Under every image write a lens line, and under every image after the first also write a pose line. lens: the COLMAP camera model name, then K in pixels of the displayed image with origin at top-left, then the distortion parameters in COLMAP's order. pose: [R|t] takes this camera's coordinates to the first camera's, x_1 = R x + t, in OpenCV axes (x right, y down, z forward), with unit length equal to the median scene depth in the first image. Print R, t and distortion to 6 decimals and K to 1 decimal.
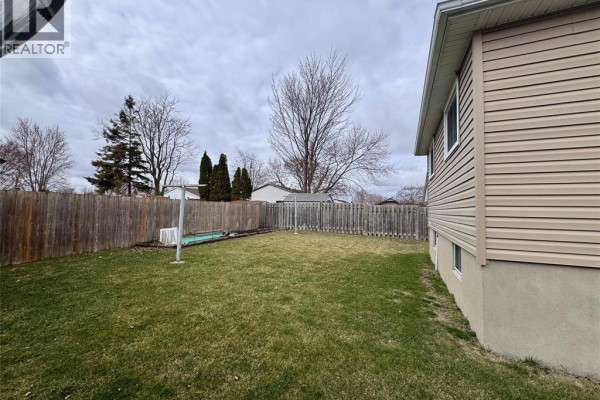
lens RADIAL K [[238.9, 0, 300.0], [0, 238.9, 200.0], [0, 0, 1]] dist [-0.001140, -0.000396]
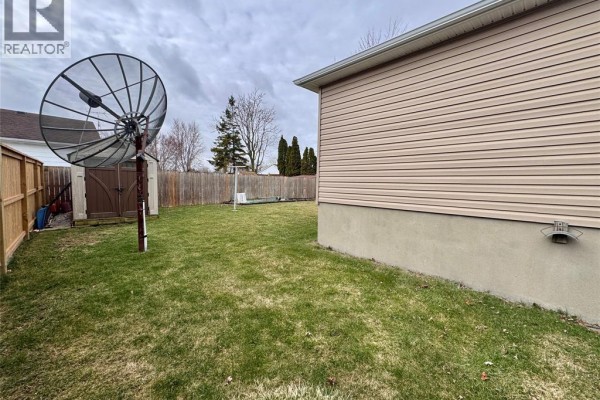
lens RADIAL K [[238.9, 0, 300.0], [0, 238.9, 200.0], [0, 0, 1]] dist [-0.001140, -0.000396]
pose [[0.920209, 0.030119, -0.390266, 0.170489], [0.011439, 0.994540, 0.103727, 0.001268], [0.391259, -0.099915, 0.914841, -0.116740]]
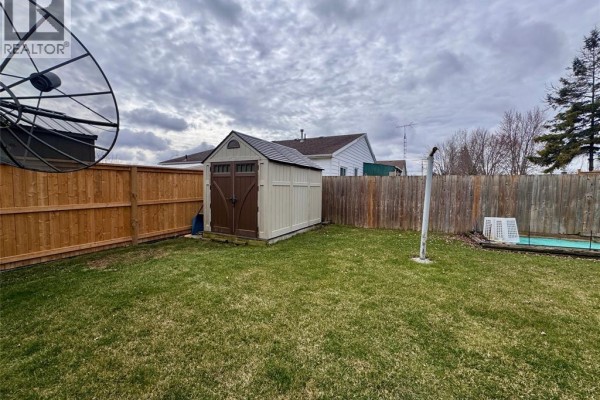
lens RADIAL K [[238.9, 0, 300.0], [0, 238.9, 200.0], [0, 0, 1]] dist [-0.001140, -0.000396]
pose [[-0.067695, 0.040203, -0.996896, 0.065406], [0.028276, 0.998864, 0.038362, 0.009692], [0.997305, -0.025591, -0.068754, 0.184513]]
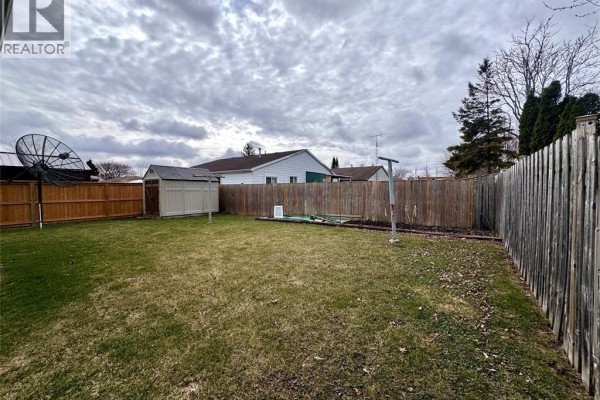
lens RADIAL K [[238.7, 0, 300.9], [0, 238.7, 189.4], [0, 0, 1]] dist [0.002708, 0.000085]
pose [[-0.197396, -0.019965, -0.980120, 0.274894], [0.039978, 0.998797, -0.028397, 0.026910], [0.979508, -0.044789, -0.196361, 0.532903]]
